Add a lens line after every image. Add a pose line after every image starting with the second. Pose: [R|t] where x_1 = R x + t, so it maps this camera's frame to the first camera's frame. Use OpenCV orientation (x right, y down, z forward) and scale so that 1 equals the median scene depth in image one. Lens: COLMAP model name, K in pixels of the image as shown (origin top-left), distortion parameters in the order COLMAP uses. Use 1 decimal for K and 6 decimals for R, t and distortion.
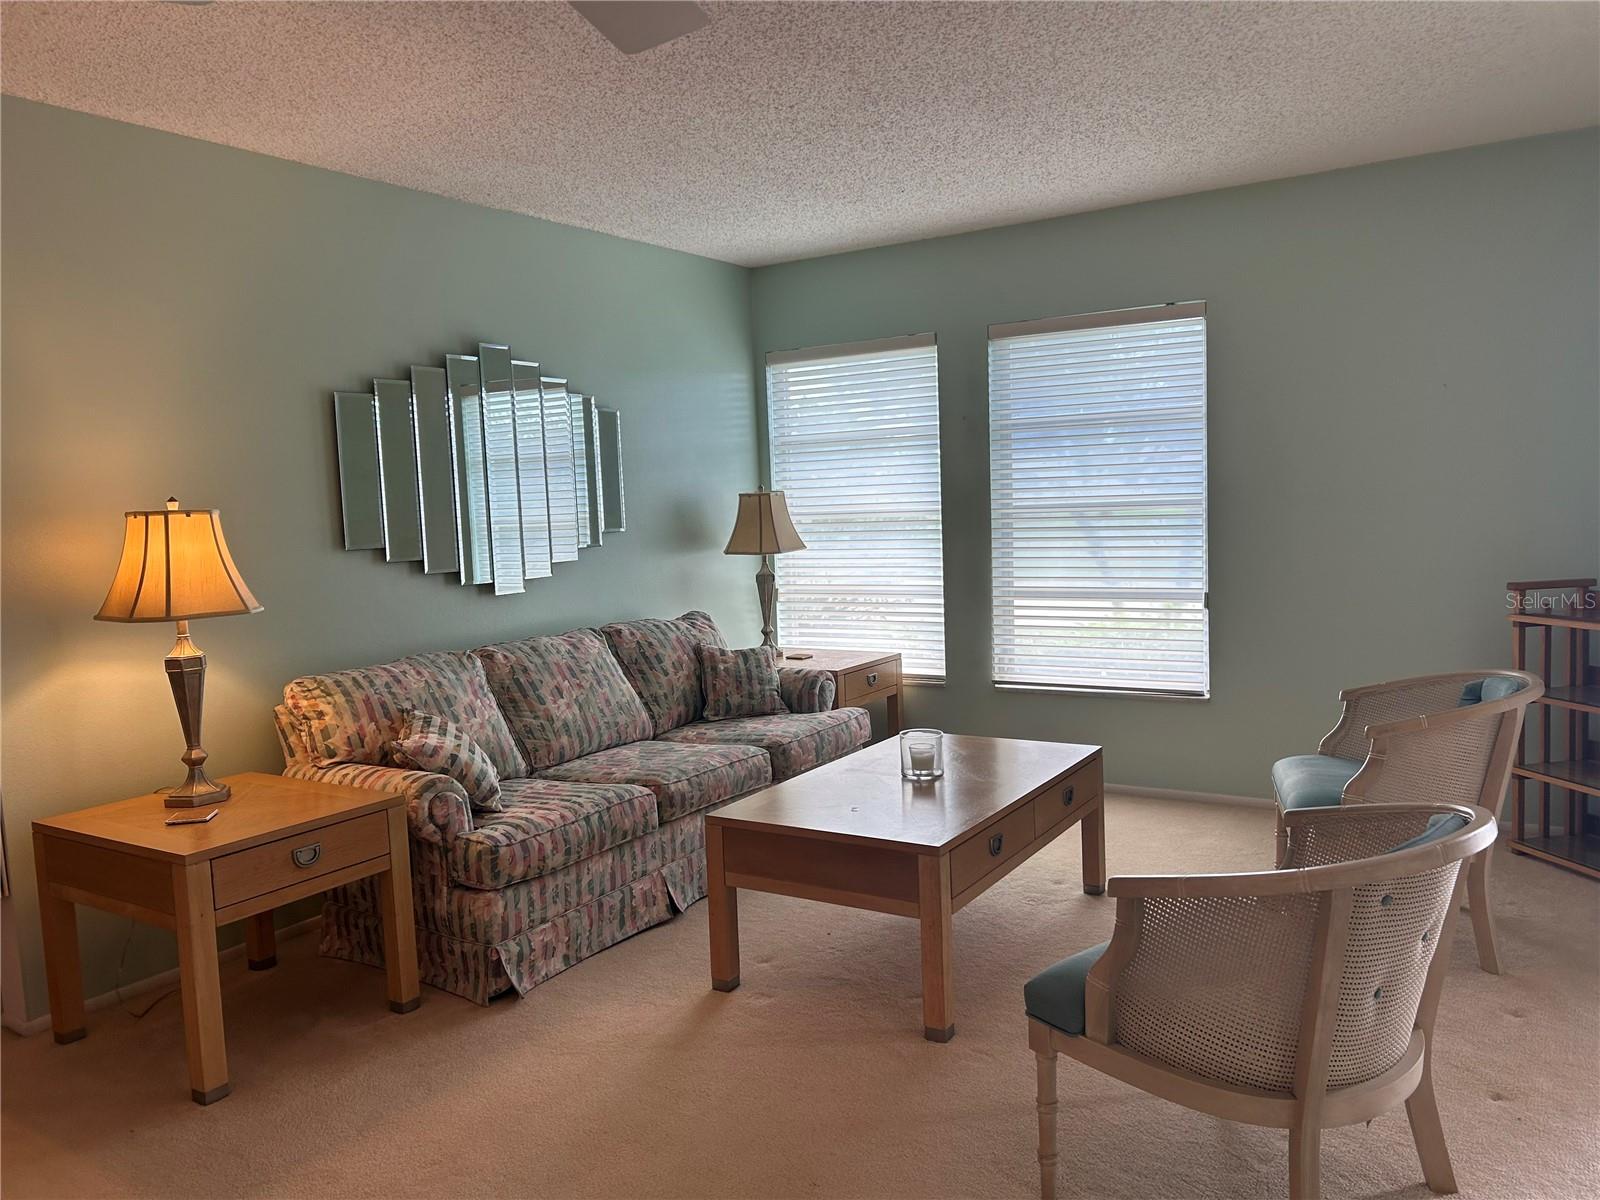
lens RADIAL K [[1203.5, 0, 803.6], [0, 1203.5, 594.0], [0, 0, 1]] dist [0.067988, -0.077414]
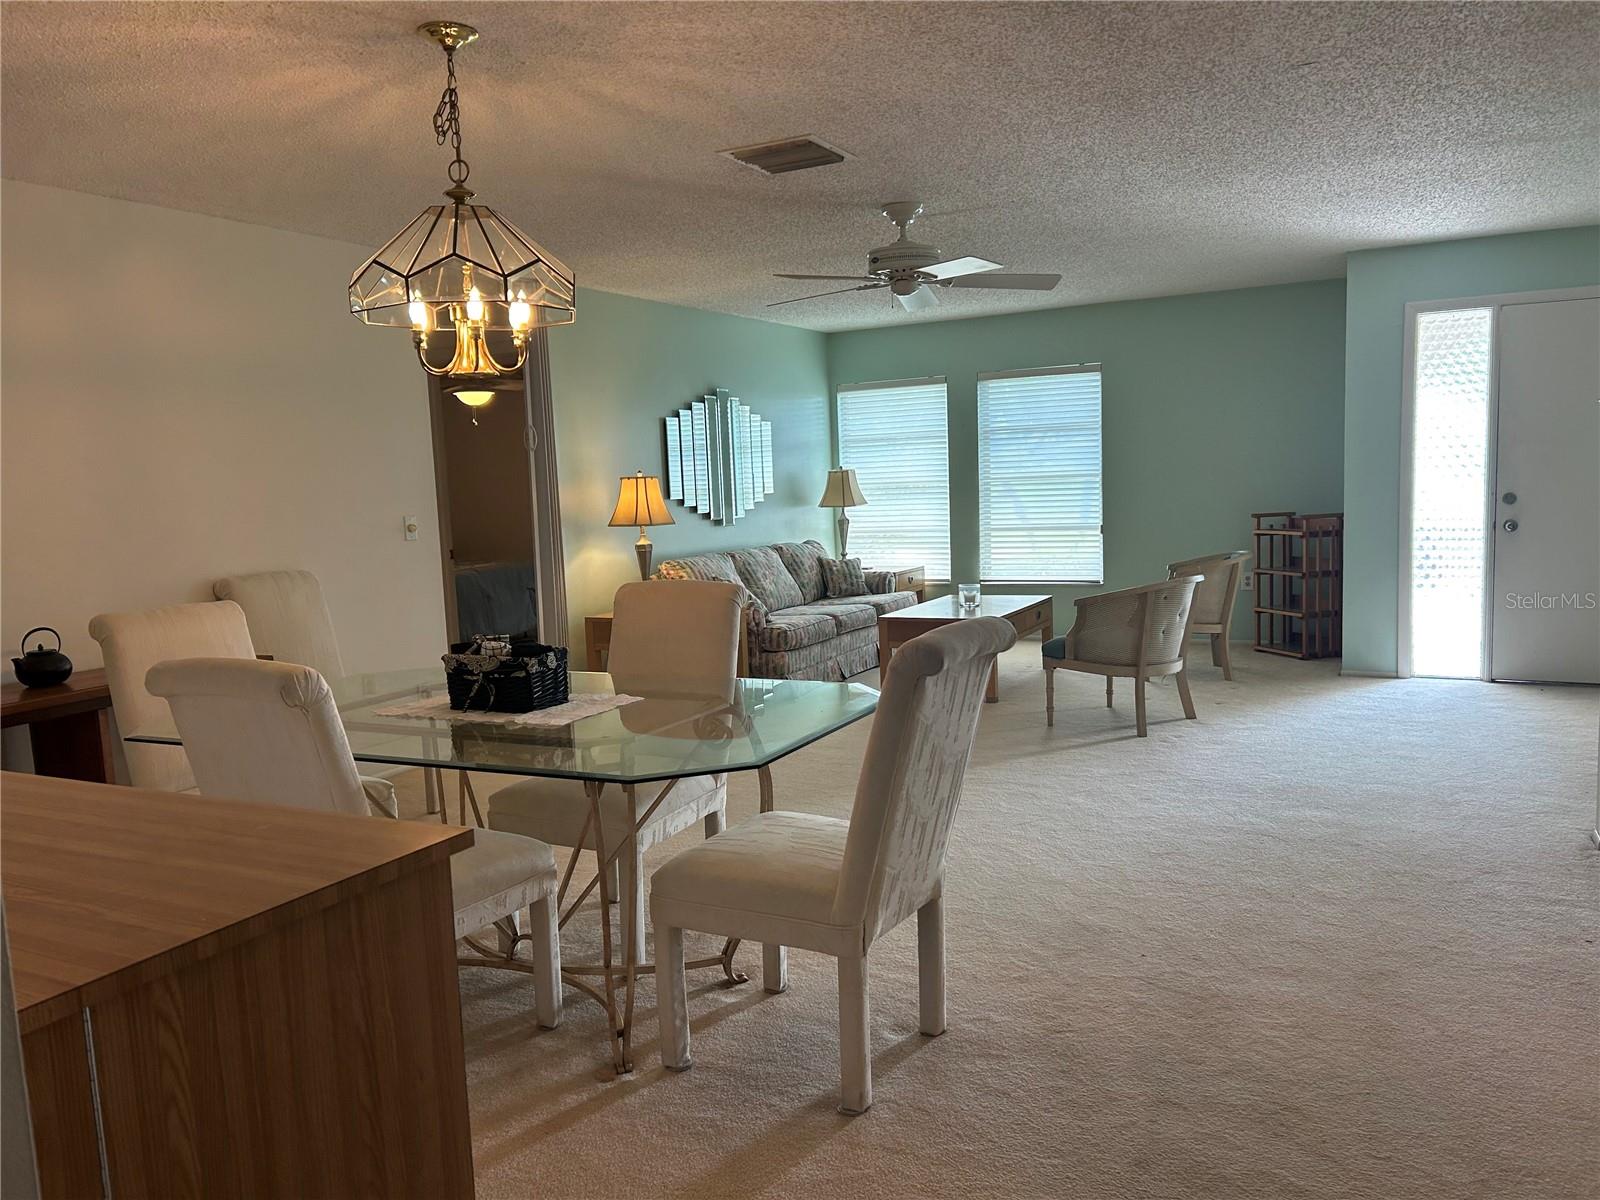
lens RADIAL K [[1203.5, 0, 786.2], [0, 1203.5, 614.4], [0, 0, 1]] dist [0.067988, -0.077414]
pose [[0.997108, -0.010622, 0.075257, -0.281266], [0.008503, 0.999560, 0.028416, 0.079194], [-0.075526, -0.027694, 0.996759, -0.785645]]
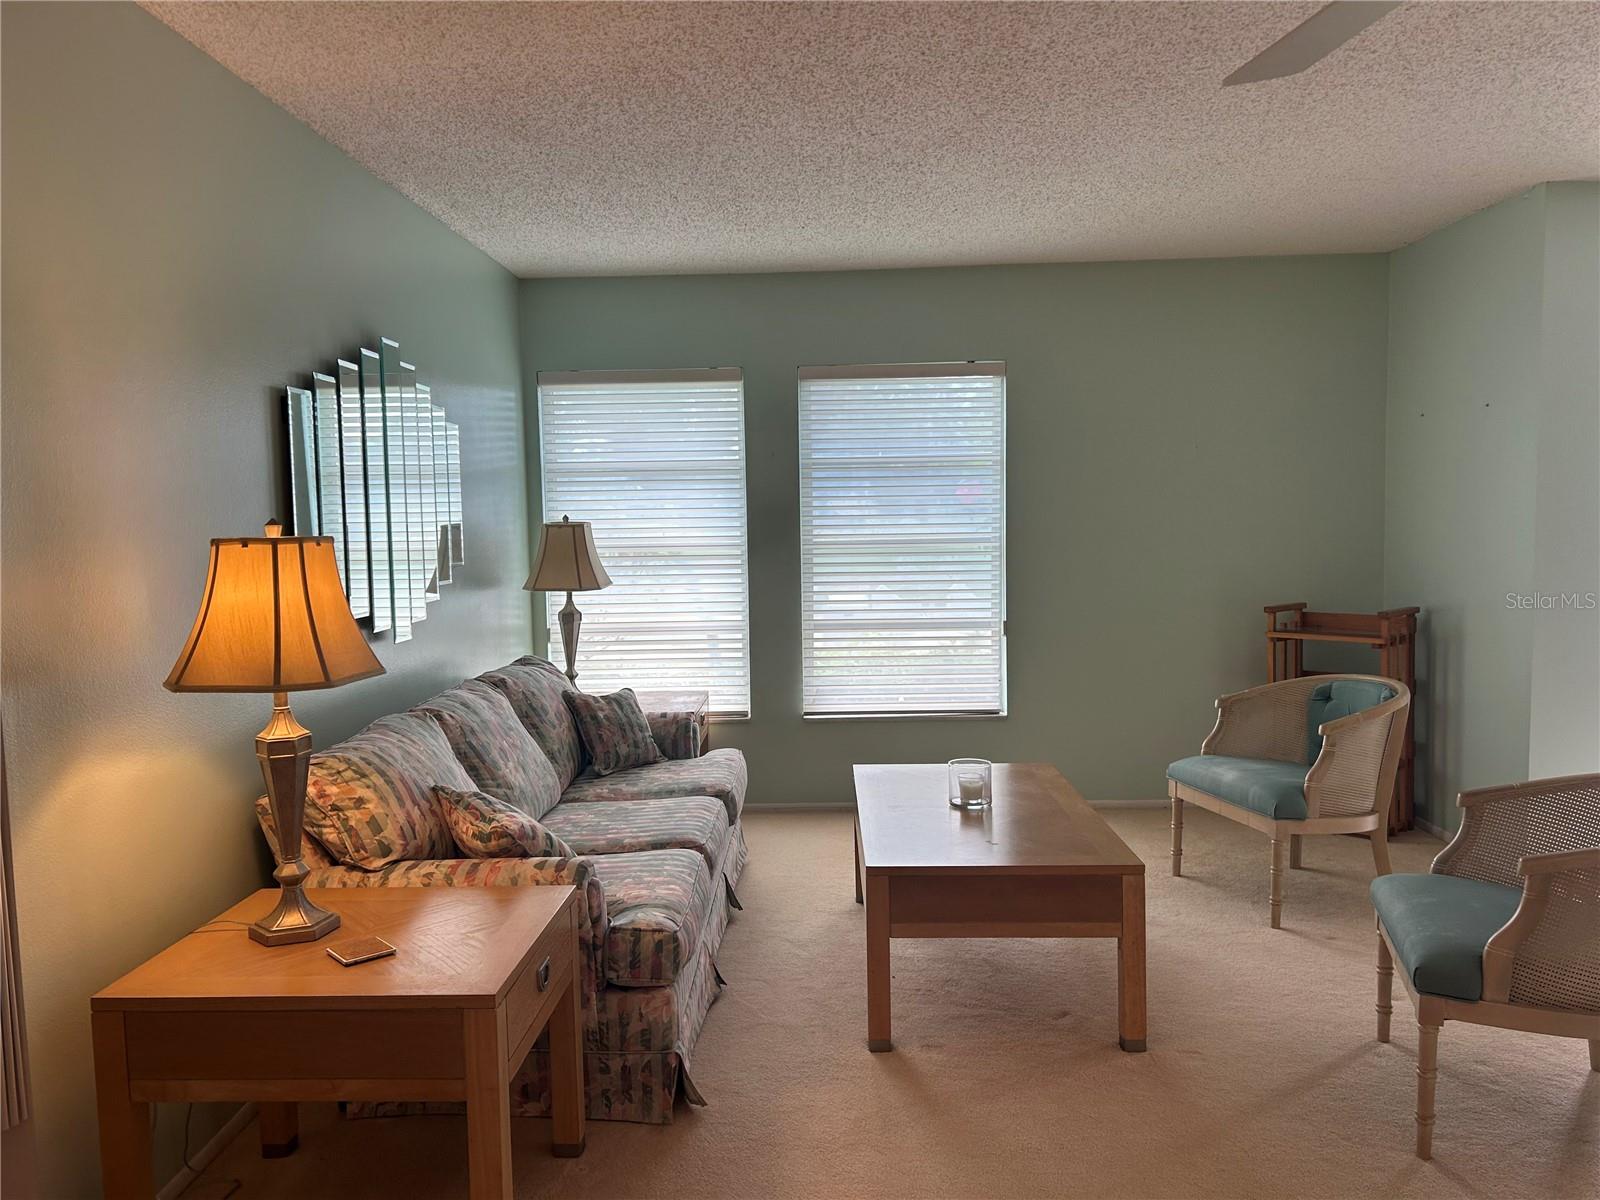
lens RADIAL K [[1203.5, 0, 794.2], [0, 1203.5, 595.1], [0, 0, 1]] dist [0.067988, -0.077414]
pose [[0.862201, -0.012203, 0.506420, -0.412768], [0.026883, 0.999403, -0.021687, -0.006365], [-0.505853, 0.032313, 0.862014, 0.142406]]
